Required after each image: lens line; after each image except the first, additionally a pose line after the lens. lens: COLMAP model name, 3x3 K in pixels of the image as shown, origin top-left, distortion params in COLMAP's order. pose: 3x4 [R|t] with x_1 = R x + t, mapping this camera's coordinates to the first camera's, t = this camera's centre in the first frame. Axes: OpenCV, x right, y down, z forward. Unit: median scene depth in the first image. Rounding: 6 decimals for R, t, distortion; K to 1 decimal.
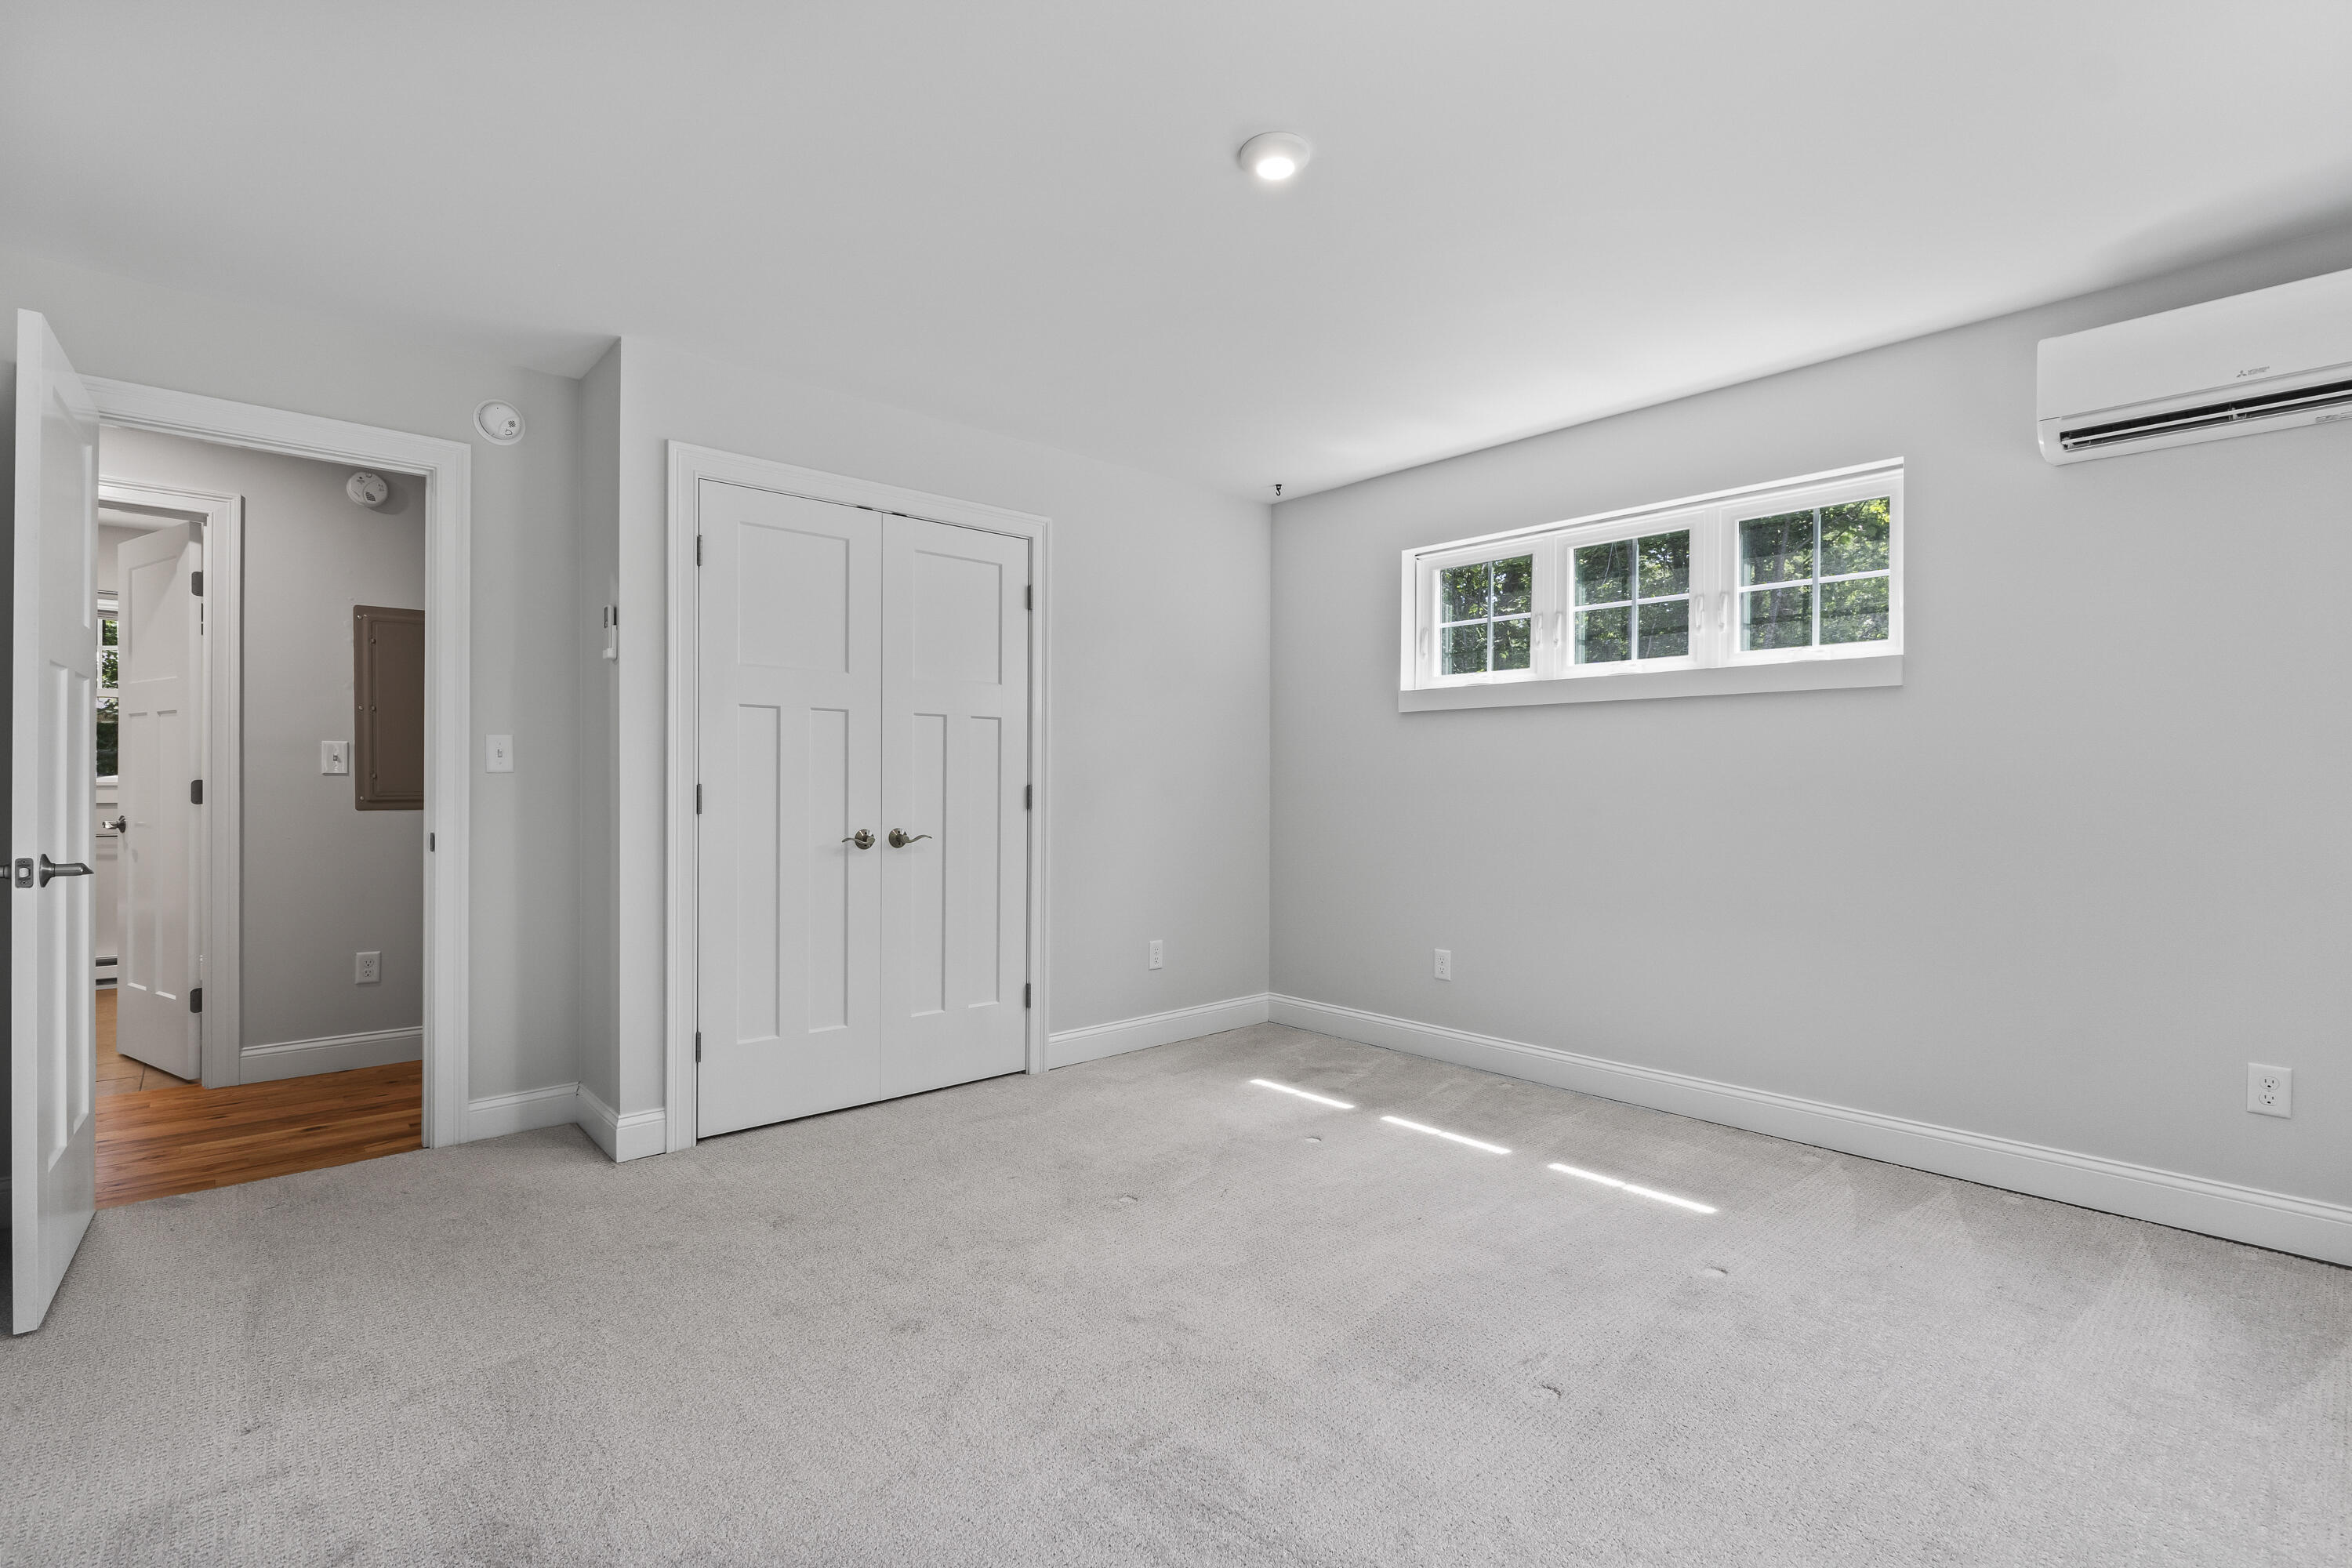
lens RADIAL K [[1023.8, 0, 1176.0], [0, 1023.8, 784.0], [0, 0, 1]] dist [0.000132, -0.000015]
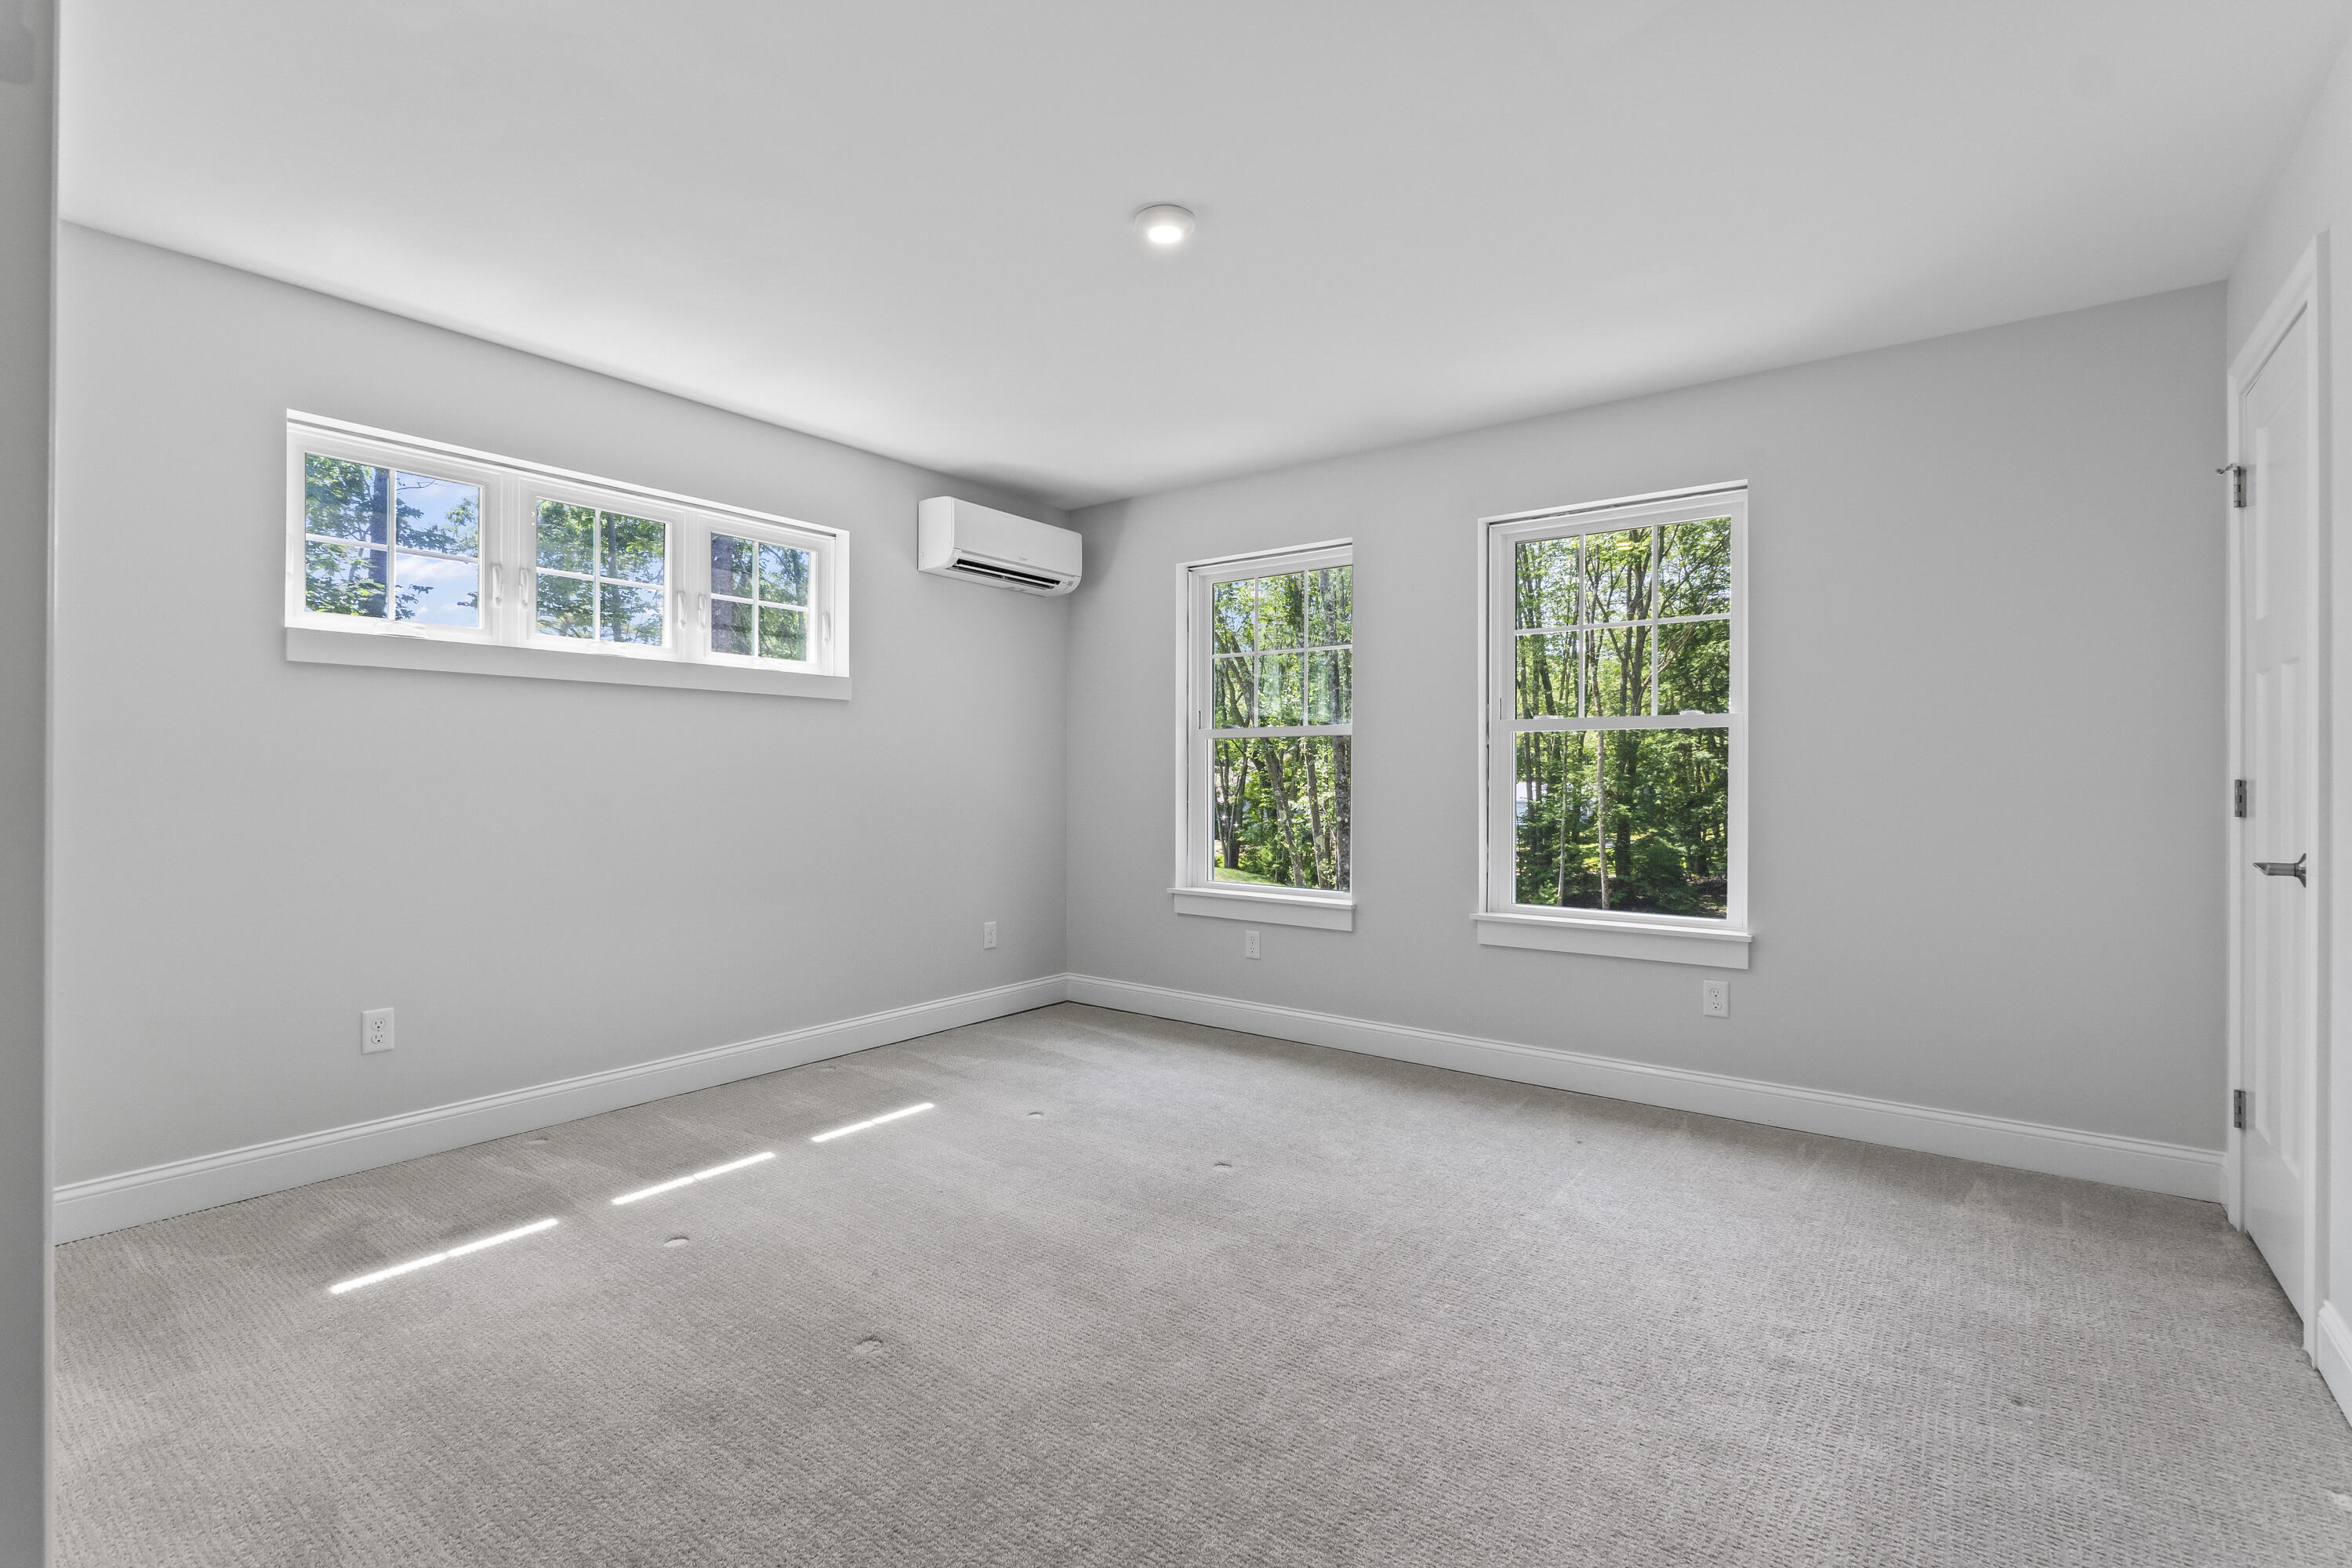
lens RADIAL K [[1137.2, 0, 1105.9], [0, 1137.2, 772.5], [0, 0, 1]] dist [-0.000584, -0.000162]
pose [[-0.148952, -0.004976, 0.988832, -0.680391], [-0.004176, 0.999982, 0.004403, -0.006965], [-0.988836, -0.003474, -0.148970, 0.730659]]
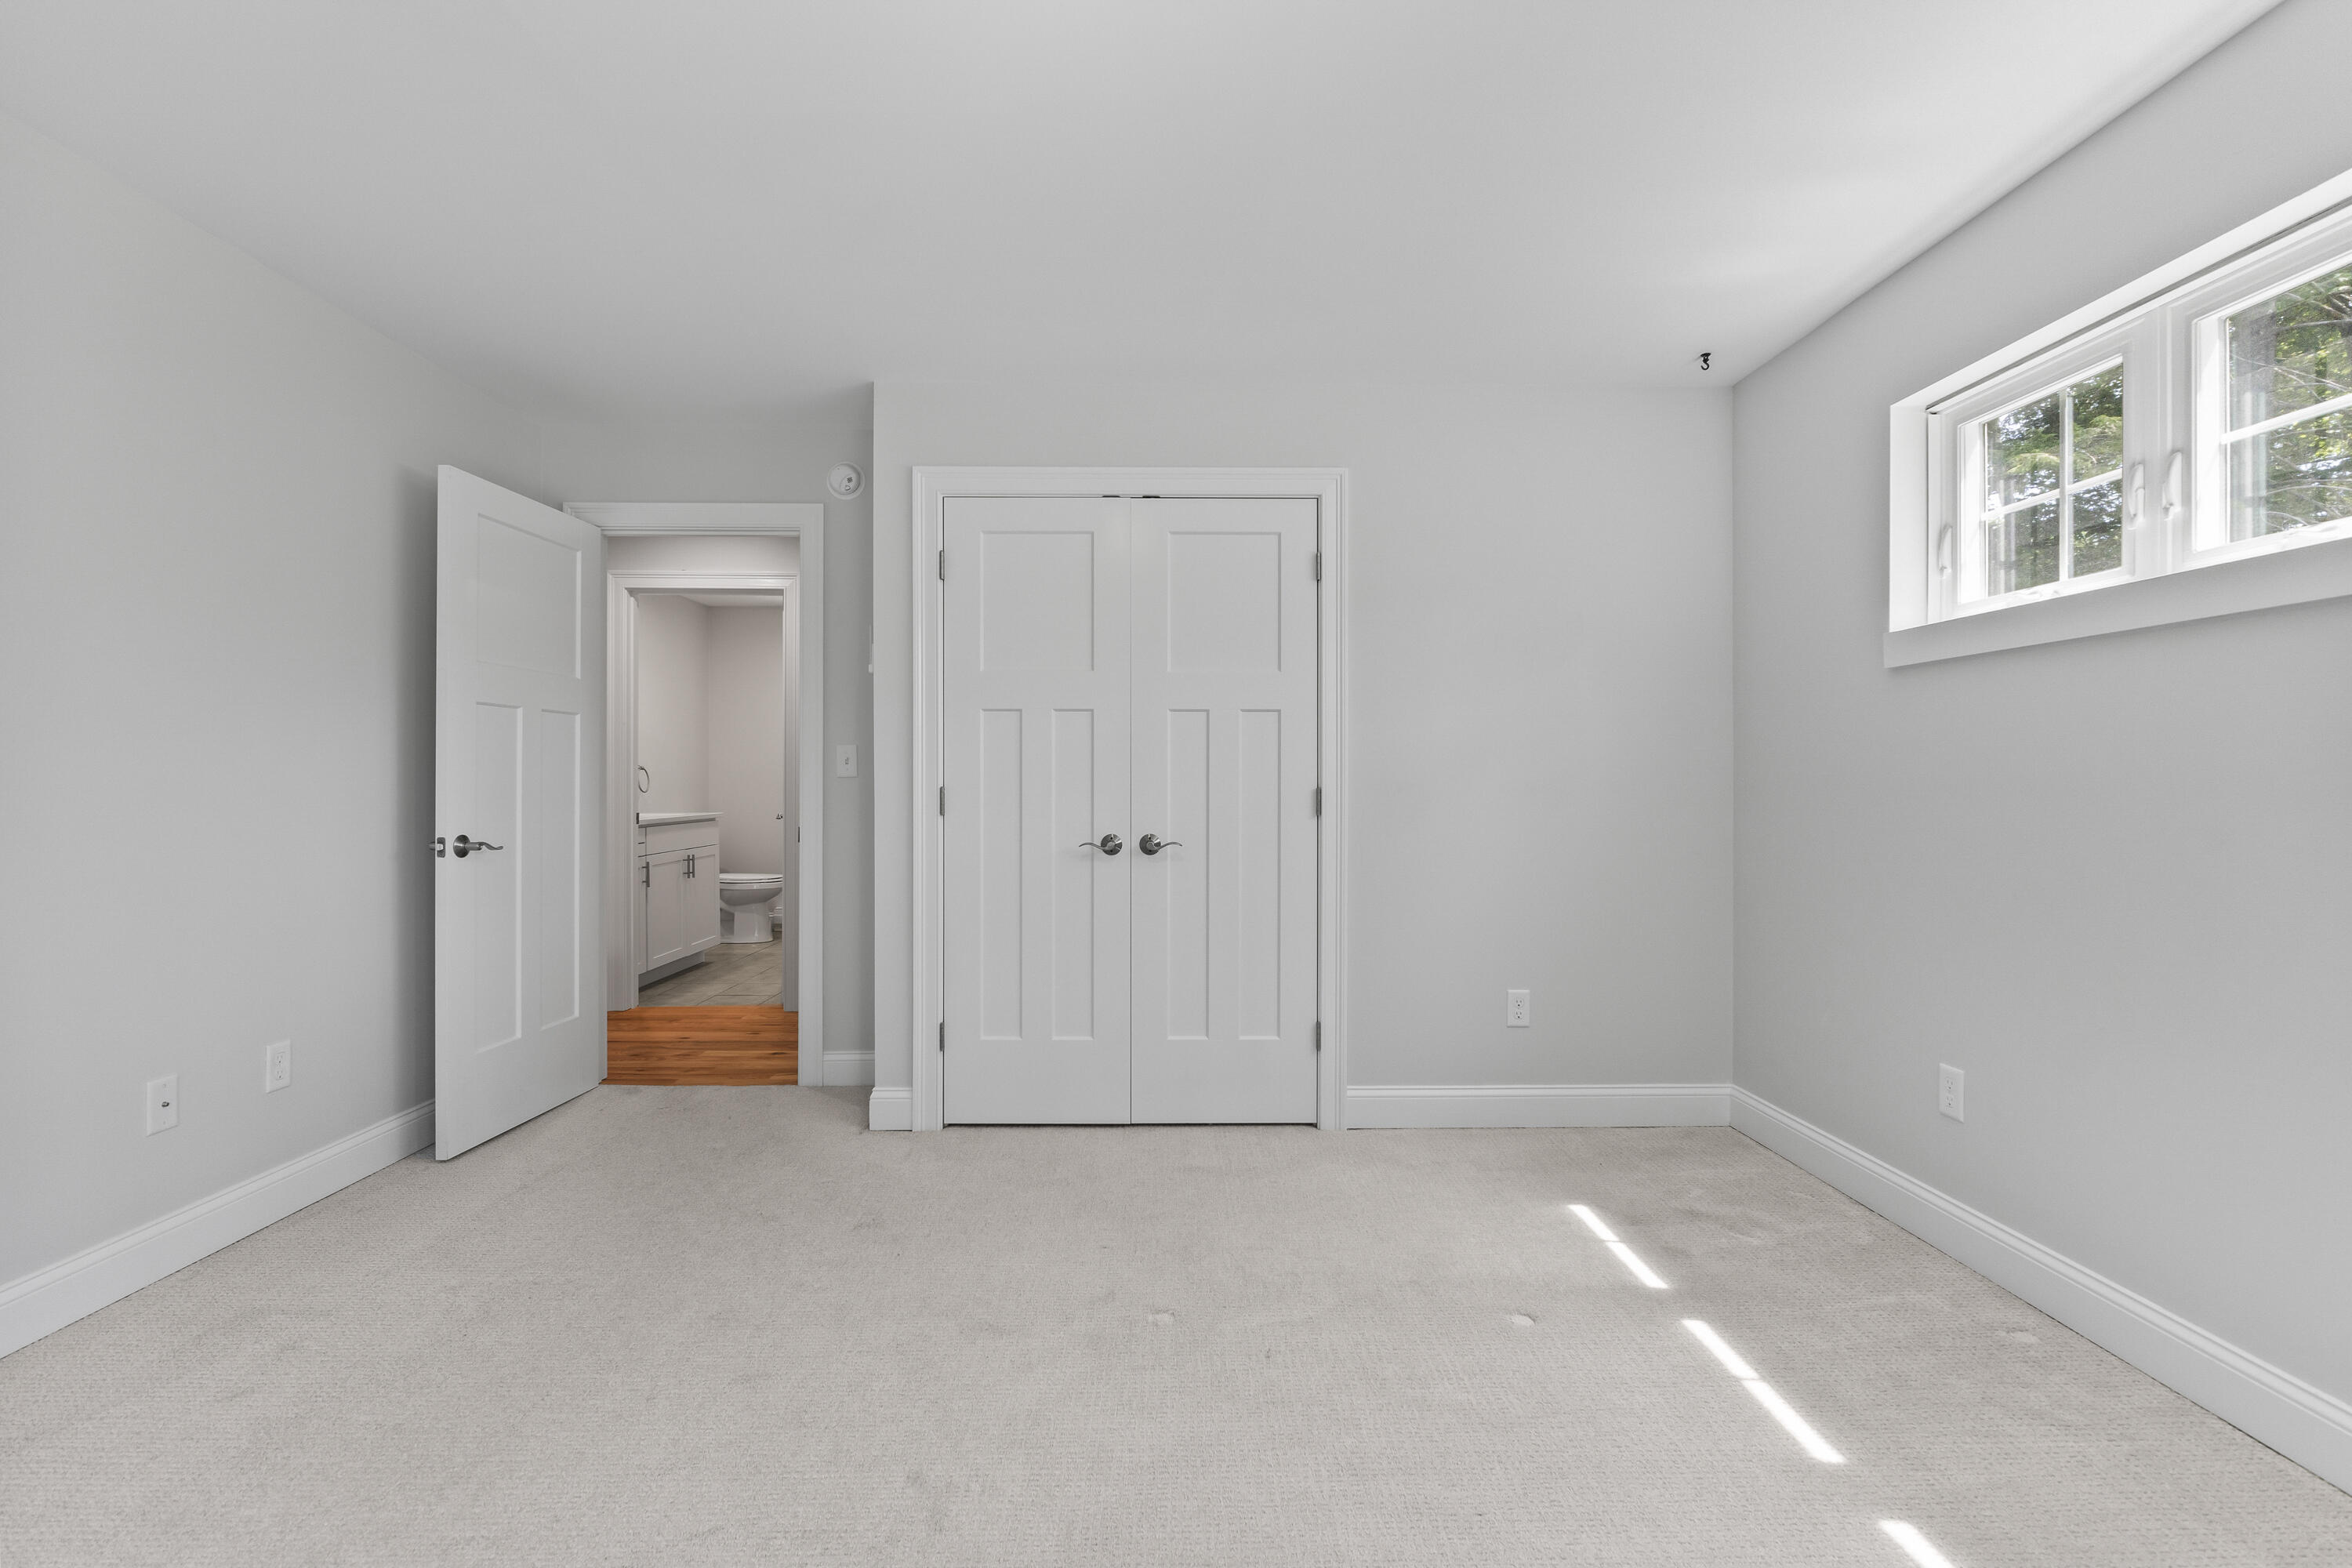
lens RADIAL K [[1023.8, 0, 1176.0], [0, 1023.8, 784.0], [0, 0, 1]] dist [0.000132, -0.000015]
pose [[0.763924, -0.004157, -0.645293, 0.351139], [0.001202, 0.999987, -0.005019, 0.002576], [0.645305, 0.003058, 0.763919, 0.308850]]
